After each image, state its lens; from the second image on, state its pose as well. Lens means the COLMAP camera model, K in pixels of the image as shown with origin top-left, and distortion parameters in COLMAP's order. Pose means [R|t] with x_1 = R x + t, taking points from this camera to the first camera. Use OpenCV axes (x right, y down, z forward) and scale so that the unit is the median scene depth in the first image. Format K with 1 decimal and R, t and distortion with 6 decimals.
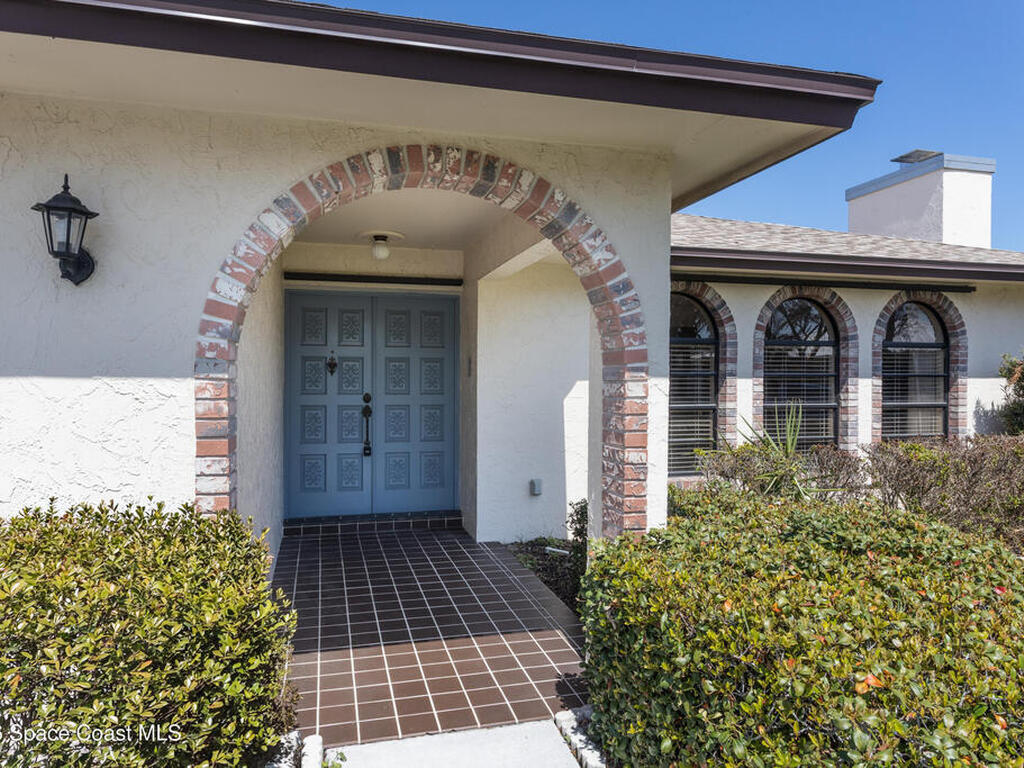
lens RADIAL K [[700.0, 0, 512.0], [0, 700.0, 384.0], [0, 0, 1]] dist [-0.004144, -0.000329]
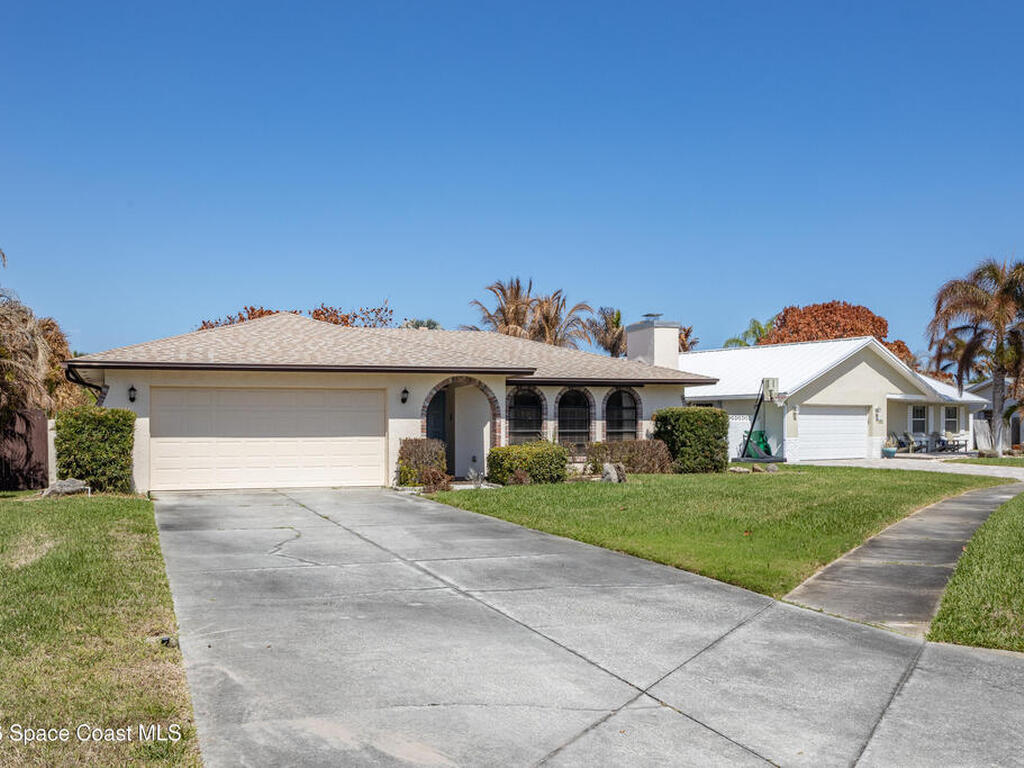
lens RADIAL K [[1335.5, 0, 512.0], [0, 1335.5, 384.0], [0, 0, 1]] dist [0.001144, -0.000059]
pose [[0.995577, -0.001190, 0.093946, -0.300606], [0.005696, 0.998845, -0.047707, 0.094831], [-0.093781, 0.048031, 0.994434, -4.094769]]
